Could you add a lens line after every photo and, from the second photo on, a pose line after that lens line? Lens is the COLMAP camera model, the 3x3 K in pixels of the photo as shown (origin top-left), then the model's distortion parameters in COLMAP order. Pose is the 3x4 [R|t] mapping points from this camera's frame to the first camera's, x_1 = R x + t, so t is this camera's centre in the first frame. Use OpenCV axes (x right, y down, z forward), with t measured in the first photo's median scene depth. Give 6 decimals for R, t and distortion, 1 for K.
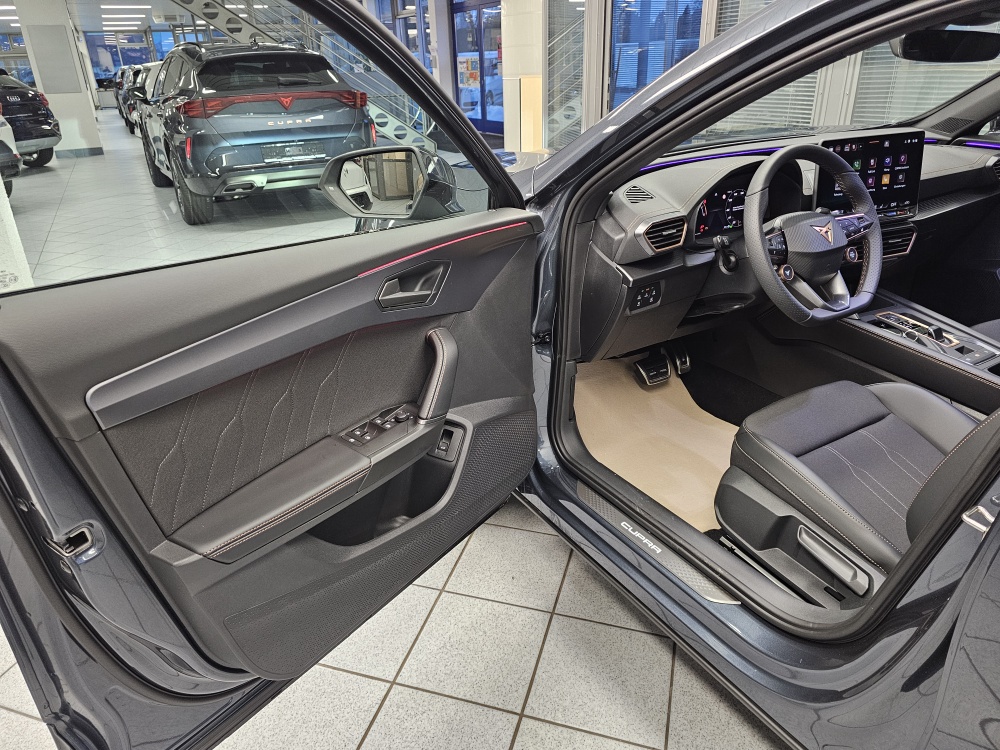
lens RADIAL K [[671.8, 0, 496.1], [0, 671.8, 369.7], [0, 0, 1]] dist [0.006845, -0.008193]
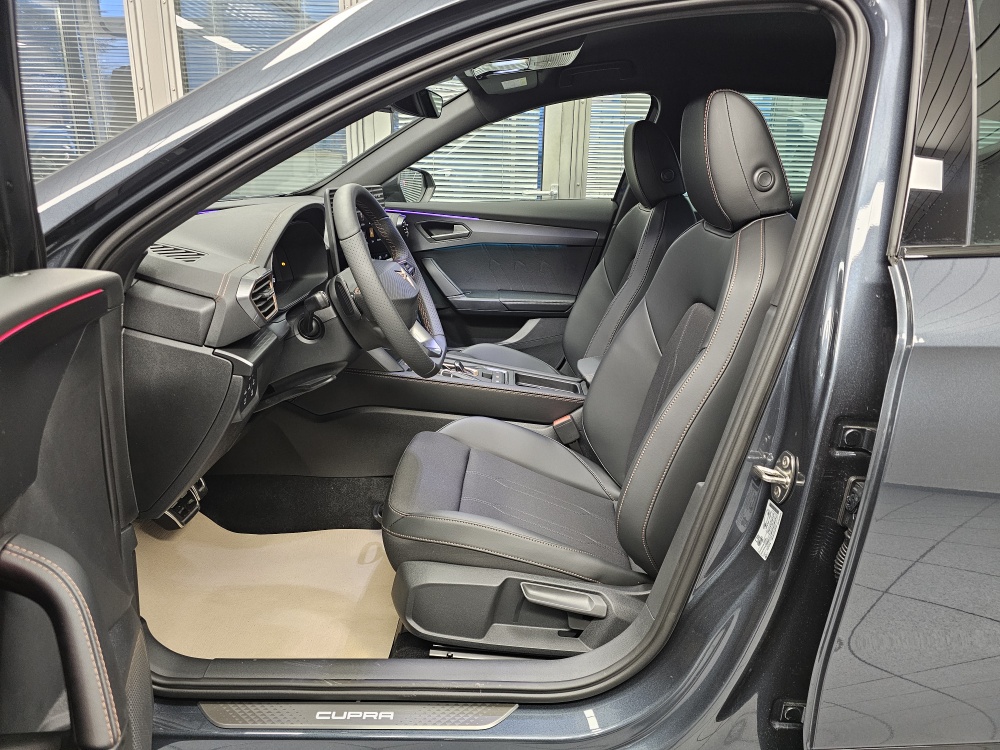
lens RADIAL K [[671.8, 0, 498.3], [0, 671.8, 371.4], [0, 0, 1]] dist [0.006845, -0.008193]
pose [[0.497416, -0.193213, 0.845722, -0.238153], [0.318236, 0.947559, 0.029306, -0.065056], [-0.807034, 0.254561, 0.532818, 0.421526]]
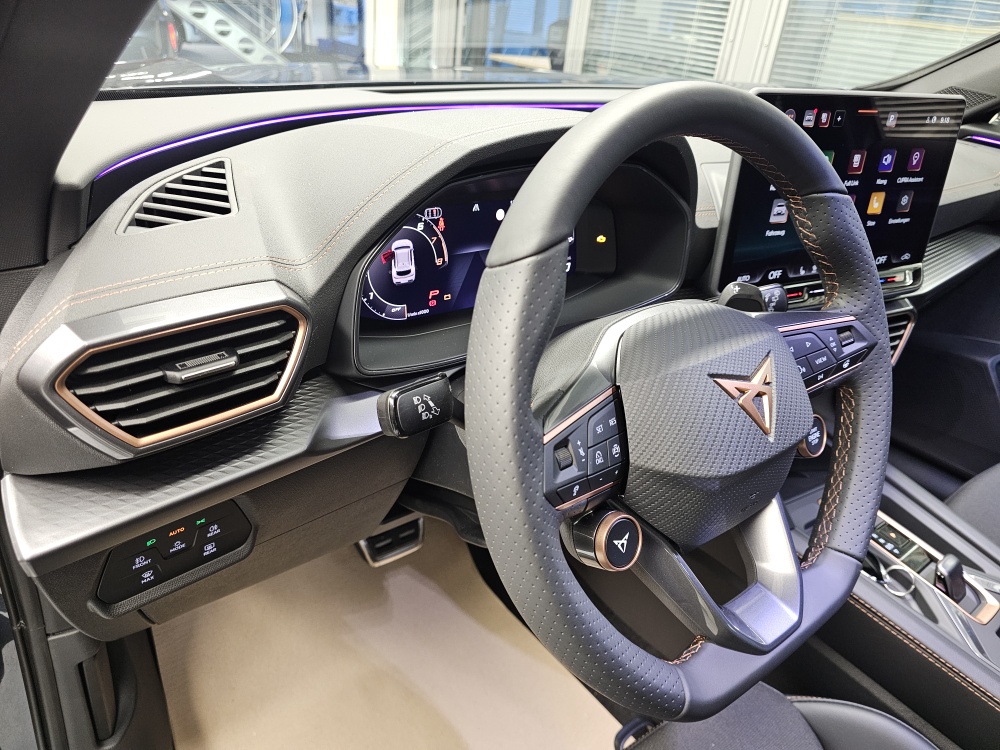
lens RADIAL K [[671.8, 0, 499.2], [0, 671.8, 383.6], [0, 0, 1]] dist [0.006845, -0.008193]
pose [[0.984531, 0.046177, 0.169016, 0.309217], [-0.061377, 0.994417, 0.085838, -0.216122], [-0.164109, -0.094883, 0.981868, 0.686674]]
